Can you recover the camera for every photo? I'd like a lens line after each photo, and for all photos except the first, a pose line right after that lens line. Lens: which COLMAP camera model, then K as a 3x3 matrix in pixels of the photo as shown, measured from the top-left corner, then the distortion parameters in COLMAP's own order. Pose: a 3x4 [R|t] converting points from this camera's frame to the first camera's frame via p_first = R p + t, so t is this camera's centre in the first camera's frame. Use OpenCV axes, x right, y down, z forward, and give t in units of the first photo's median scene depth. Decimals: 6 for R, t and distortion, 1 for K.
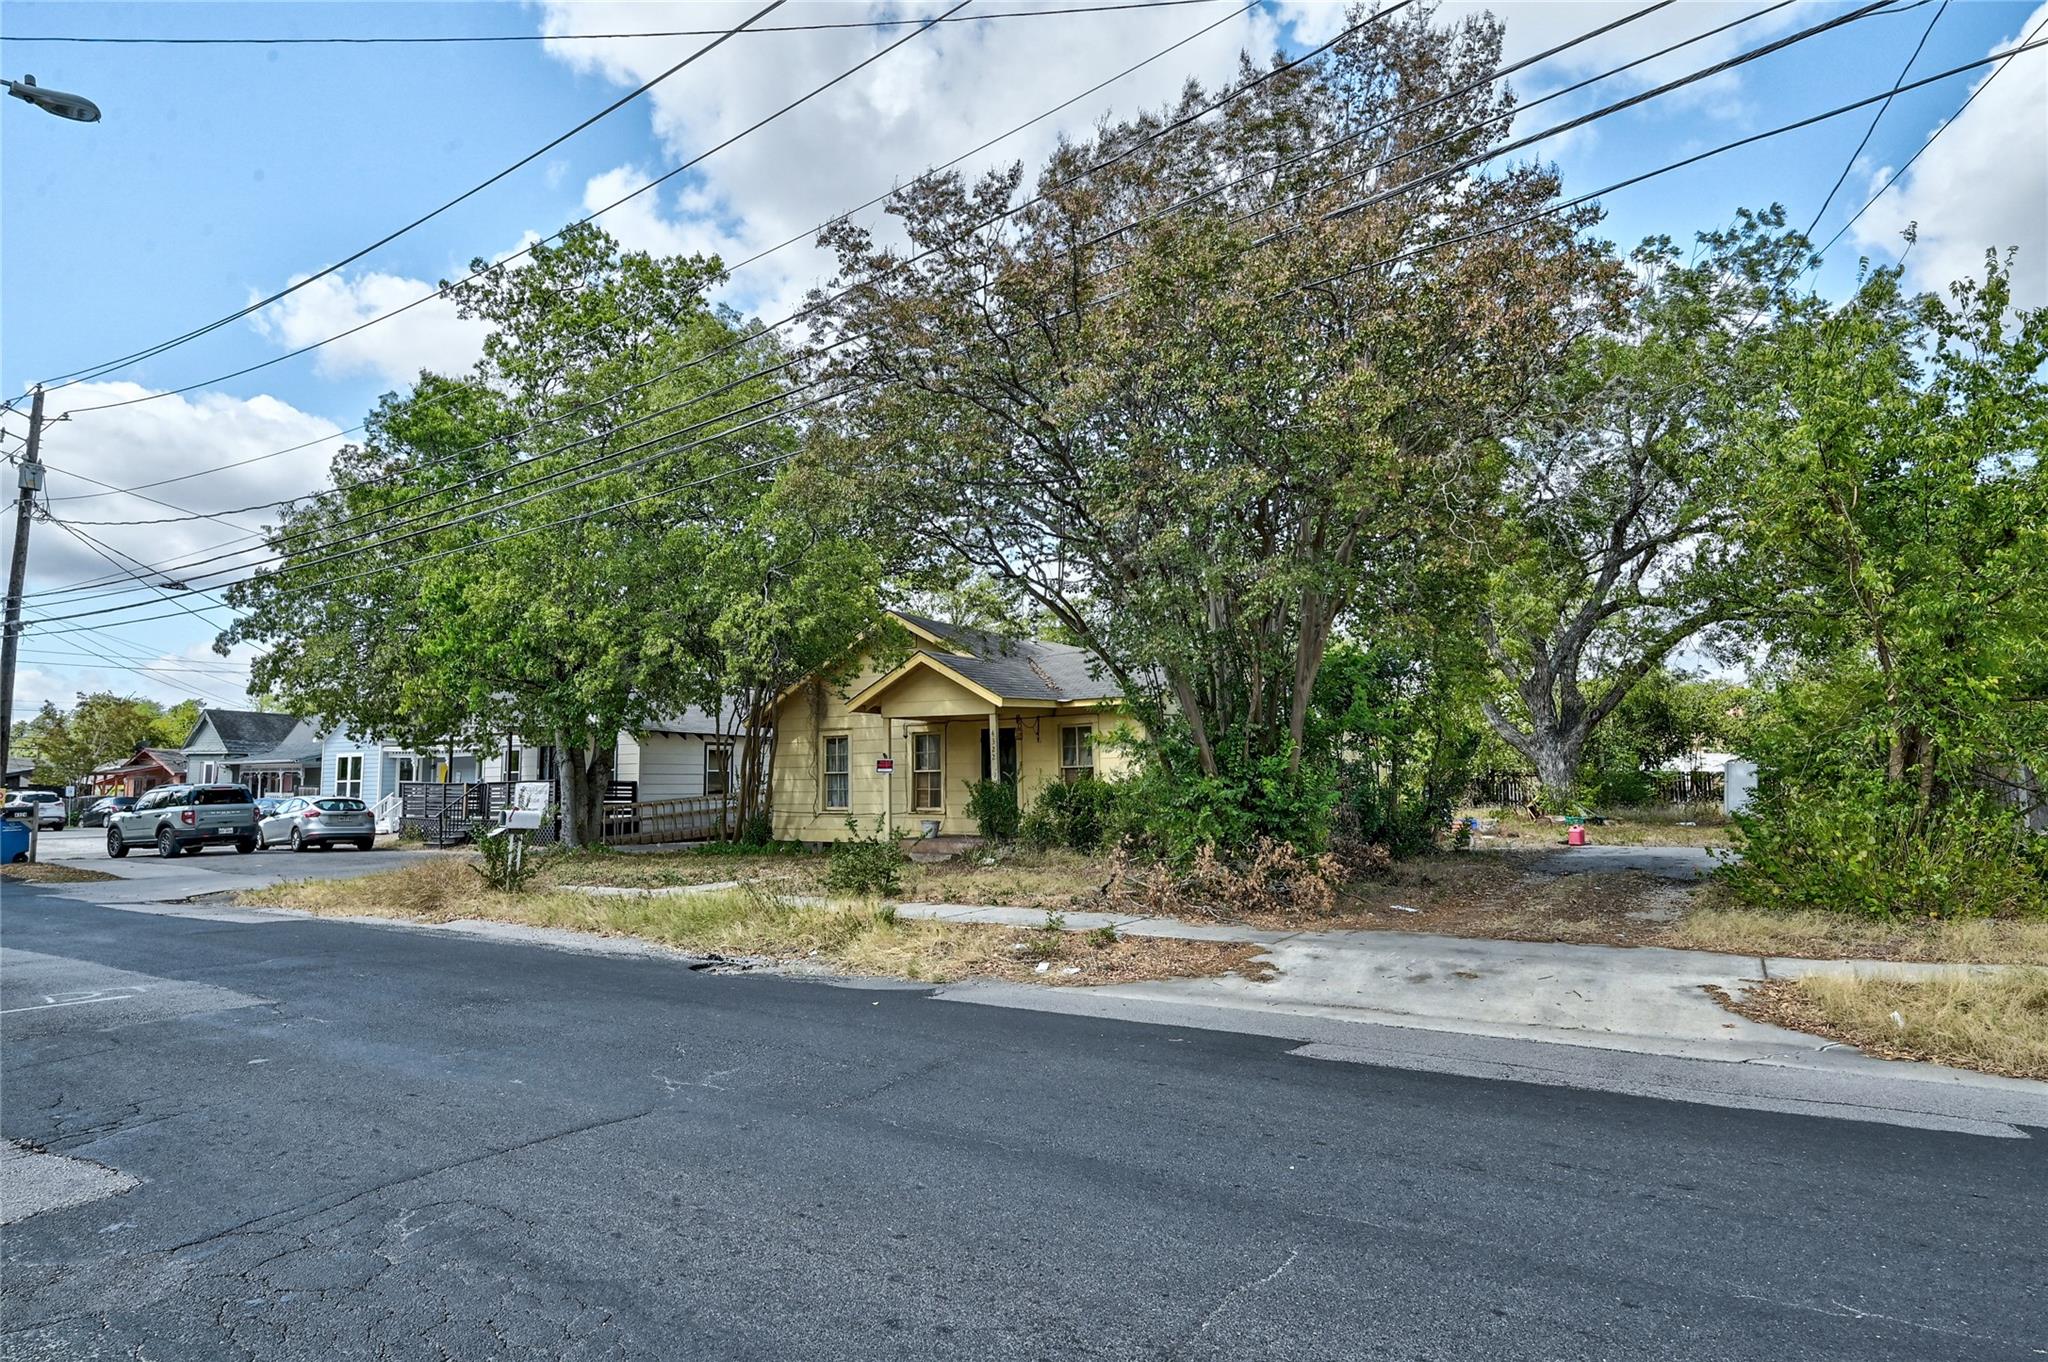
lens RADIAL K [[1103.5, 0, 1020.9], [0, 1103.5, 685.1], [0, 0, 1]] dist [-0.003491, -0.000222]
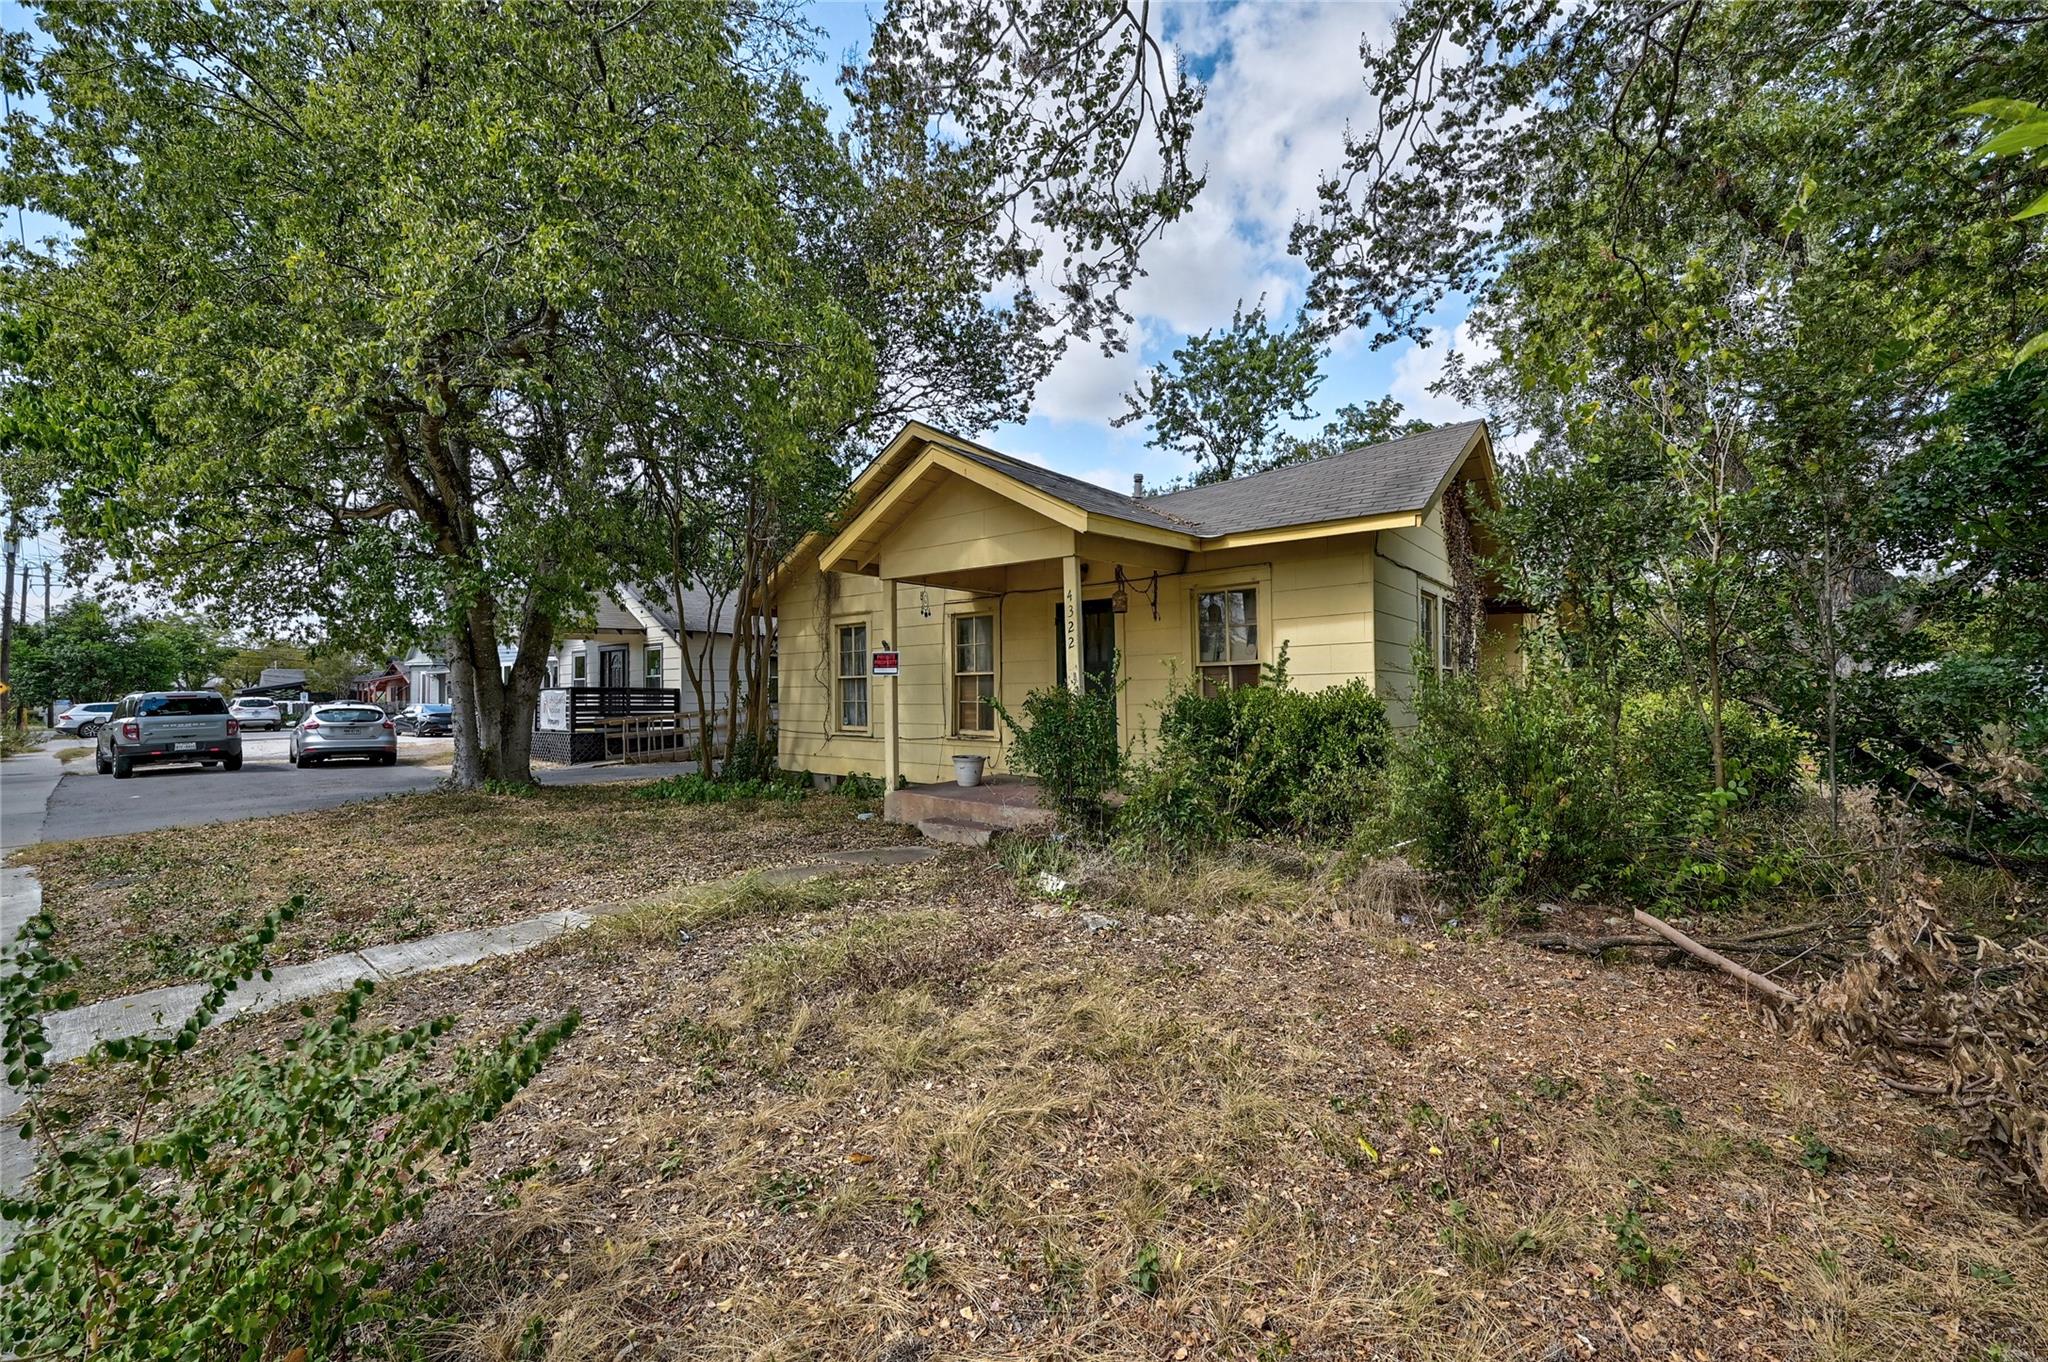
lens RADIAL K [[799.2, 0, 1025.8], [0, 799.2, 685.8], [0, 0, 1]] dist [-0.001611, -0.000284]
pose [[0.994259, 0.000480, -0.106998, -0.005088], [0.008413, 0.996543, 0.082646, 0.043966], [0.106668, -0.083072, 0.990818, 0.510030]]
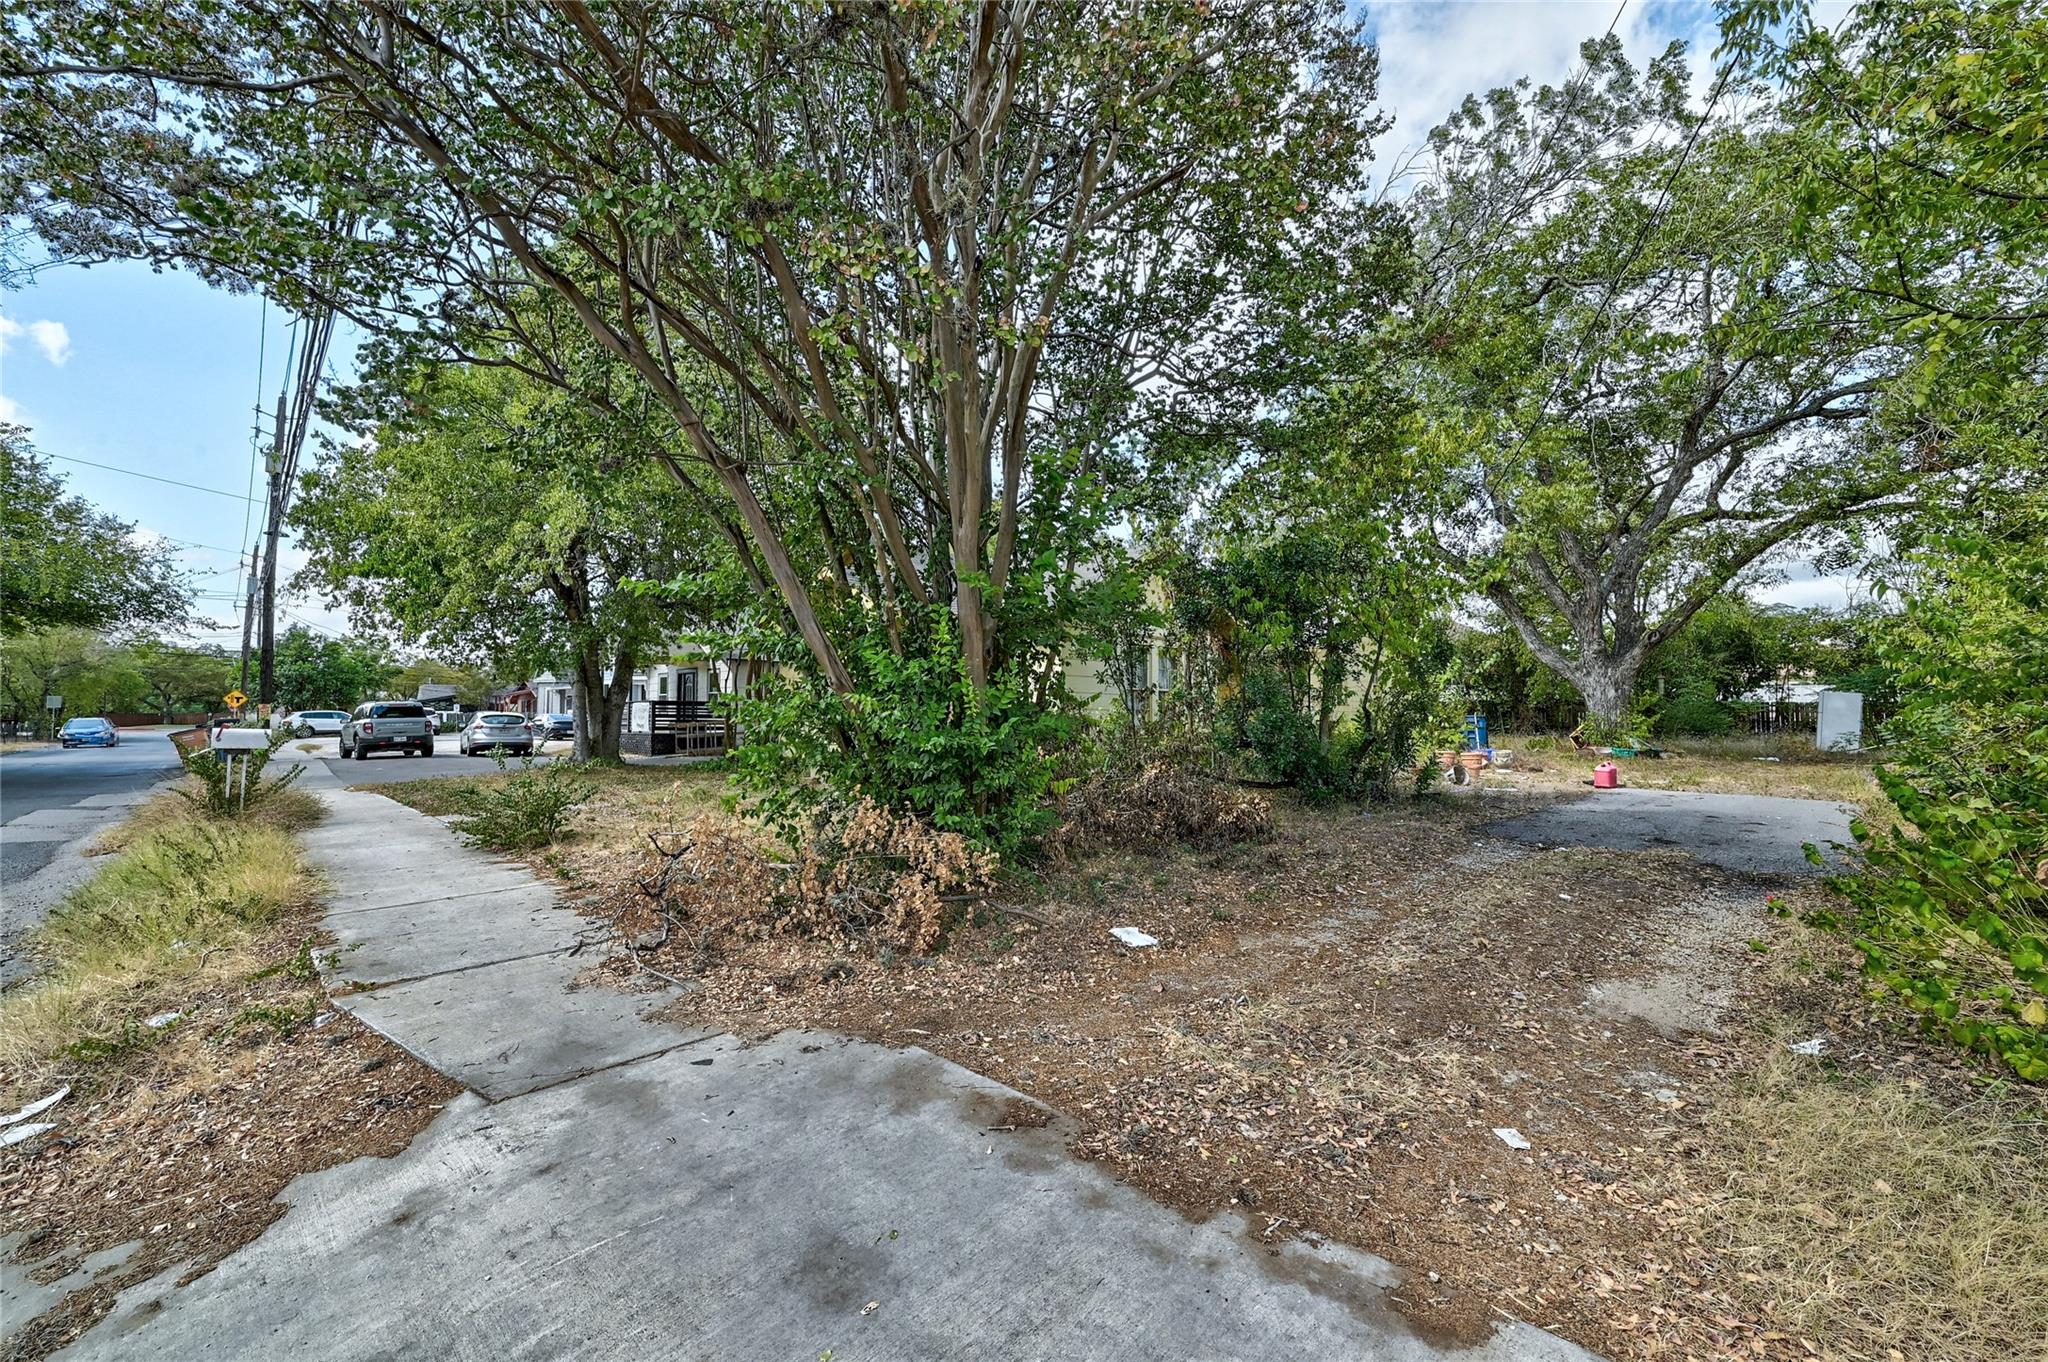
lens RADIAL K [[799.2, 0, 1025.8], [0, 799.2, 685.8], [0, 0, 1]] dist [-0.001611, -0.000284]
pose [[0.977978, 0.002978, -0.208688, 0.181288], [0.009573, 0.998206, 0.059107, 0.027882], [0.208490, -0.059803, 0.976194, 0.296218]]
